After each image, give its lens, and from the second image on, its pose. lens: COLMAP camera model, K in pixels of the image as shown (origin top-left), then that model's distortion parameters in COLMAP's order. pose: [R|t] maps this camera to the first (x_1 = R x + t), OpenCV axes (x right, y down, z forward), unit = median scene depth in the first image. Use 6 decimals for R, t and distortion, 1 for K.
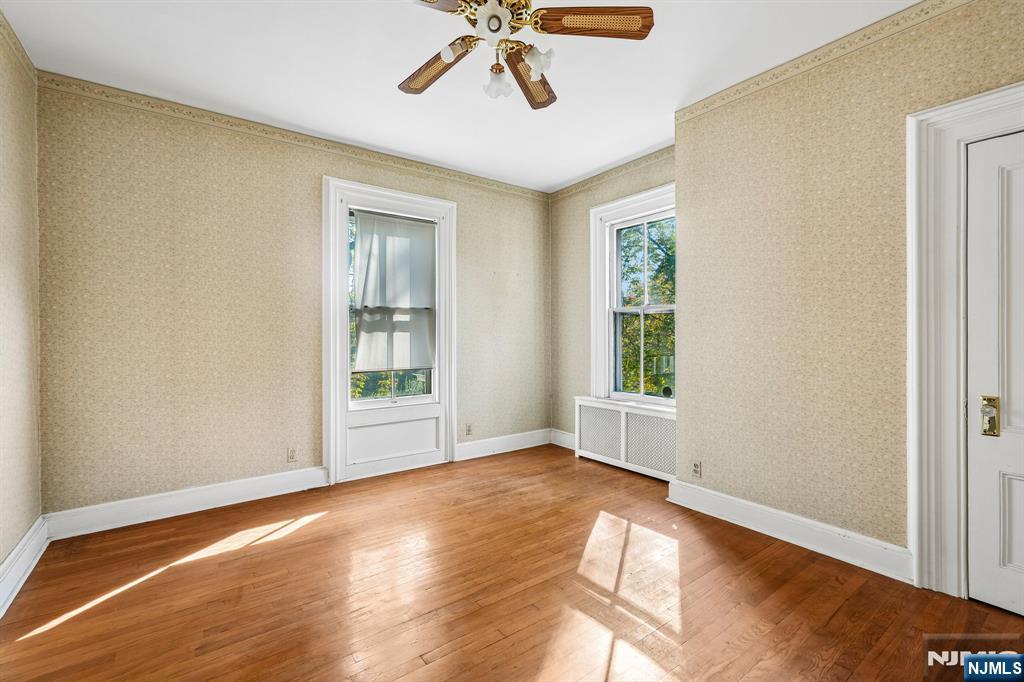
lens RADIAL K [[455.1, 0, 515.1], [0, 455.1, 335.0], [0, 0, 1]] dist [-0.003887, 0.001373]
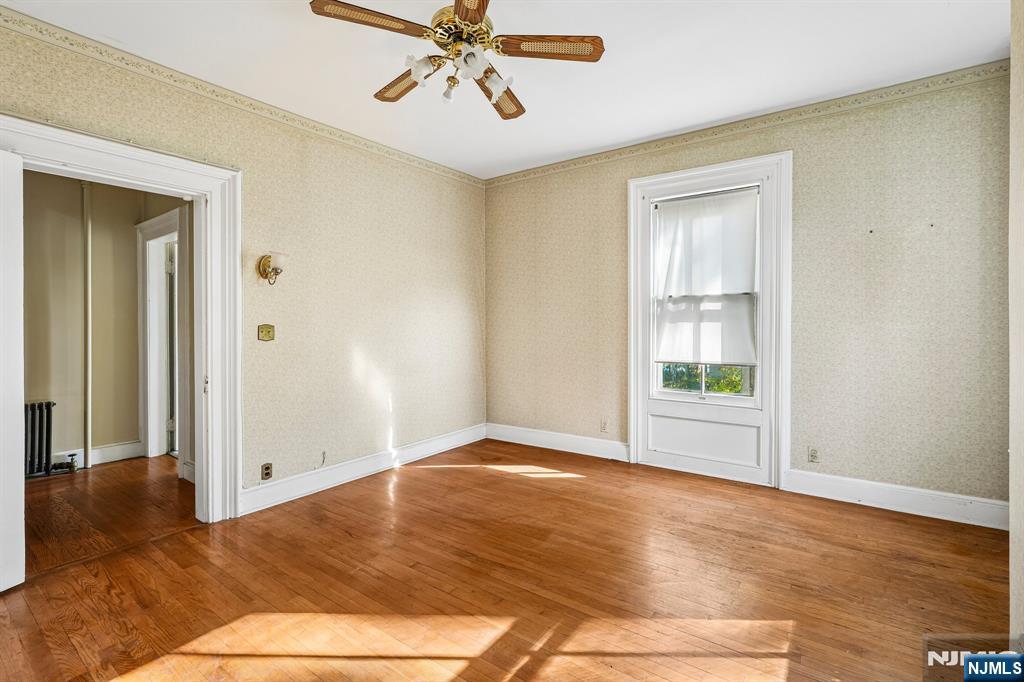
lens RADIAL K [[461.5, 0, 511.4], [0, 461.5, 326.2], [0, 0, 1]] dist [-0.003992, 0.000201]
pose [[0.297864, 0.008126, -0.954574, 0.531463], [-0.000042, 0.999964, 0.008500, -0.006260], [0.954608, -0.002492, 0.297854, 0.374706]]
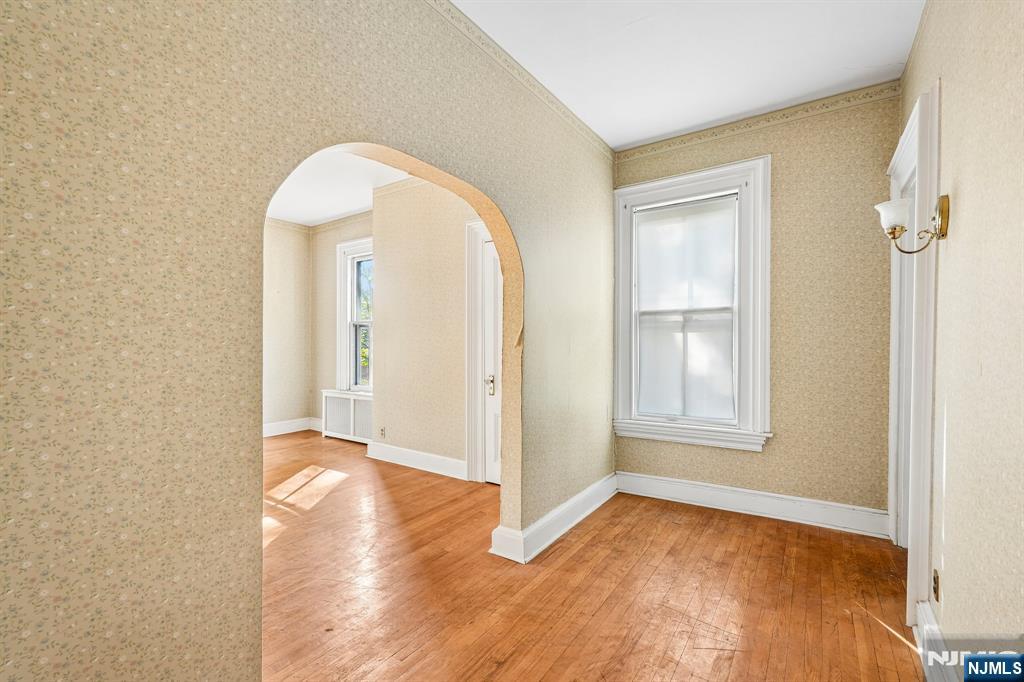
lens RADIAL K [[455.6, 0, 512.0], [0, 455.6, 341.0], [0, 0, 1]] dist [-0.010288, 0.000149]
pose [[0.947128, 0.005251, 0.320812, 0.263776], [-0.005156, 0.999986, -0.001147, -0.004013], [-0.320814, -0.000567, 0.947142, -0.448821]]
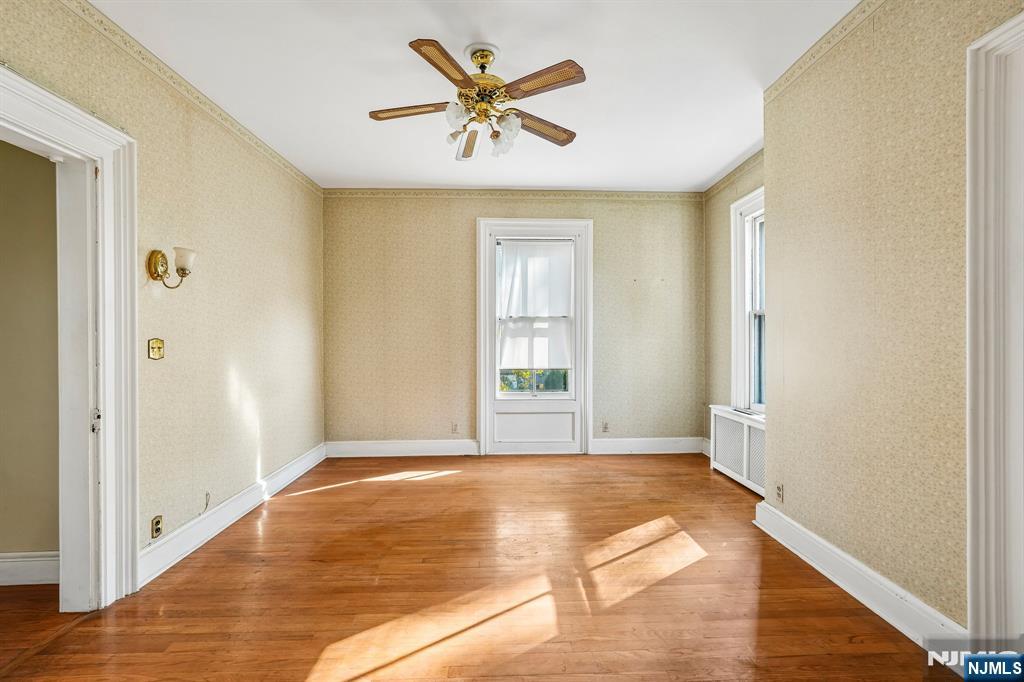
lens RADIAL K [[457.1, 0, 513.8], [0, 457.1, 340.0], [0, 0, 1]] dist [-0.000289, 0.000946]
pose [[0.820744, 0.003062, -0.571287, 0.395439], [-0.001446, 0.999994, 0.003283, -0.003225], [0.571294, -0.001869, 0.820744, -0.019670]]
